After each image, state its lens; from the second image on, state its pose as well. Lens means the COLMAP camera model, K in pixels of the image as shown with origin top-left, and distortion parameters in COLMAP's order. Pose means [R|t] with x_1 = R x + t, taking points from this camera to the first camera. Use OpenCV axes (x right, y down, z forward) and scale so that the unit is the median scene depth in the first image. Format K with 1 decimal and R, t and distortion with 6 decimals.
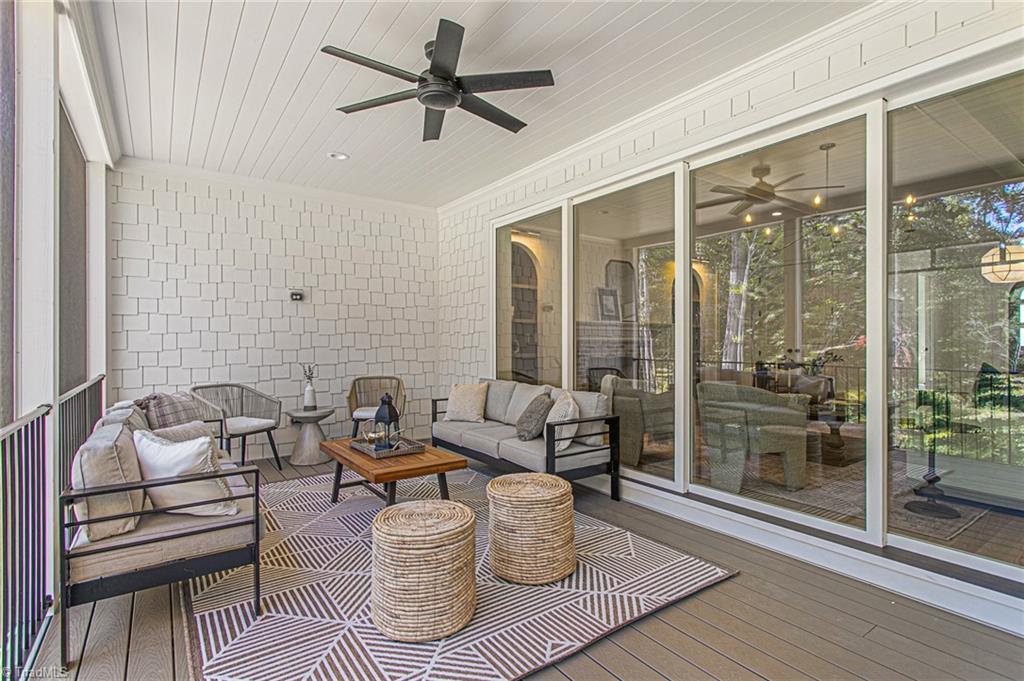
lens RADIAL K [[494.3, 0, 518.7], [0, 494.3, 339.6], [0, 0, 1]] dist [0.003420, 0.000472]
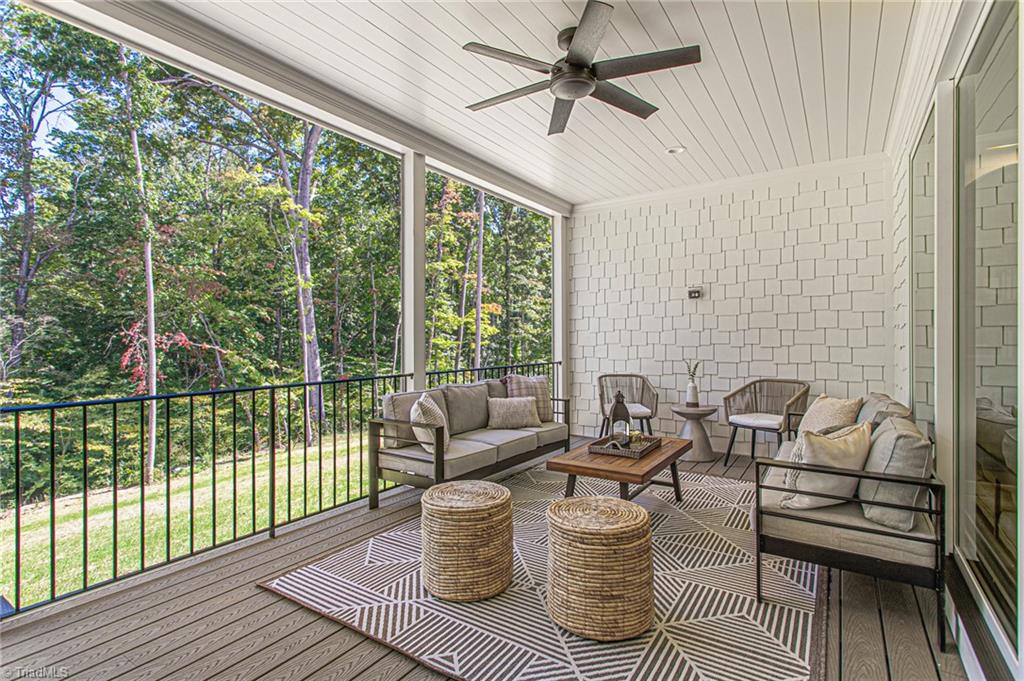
lens RADIAL K [[494.3, 0, 512.9], [0, 494.3, 340.5], [0, 0, 1]] dist [0.003420, 0.000472]
pose [[0.353117, 0.004824, -0.935567, 0.395806], [0.005093, 0.999962, 0.007078, -0.000837], [0.935565, -0.007265, 0.353079, 0.306534]]
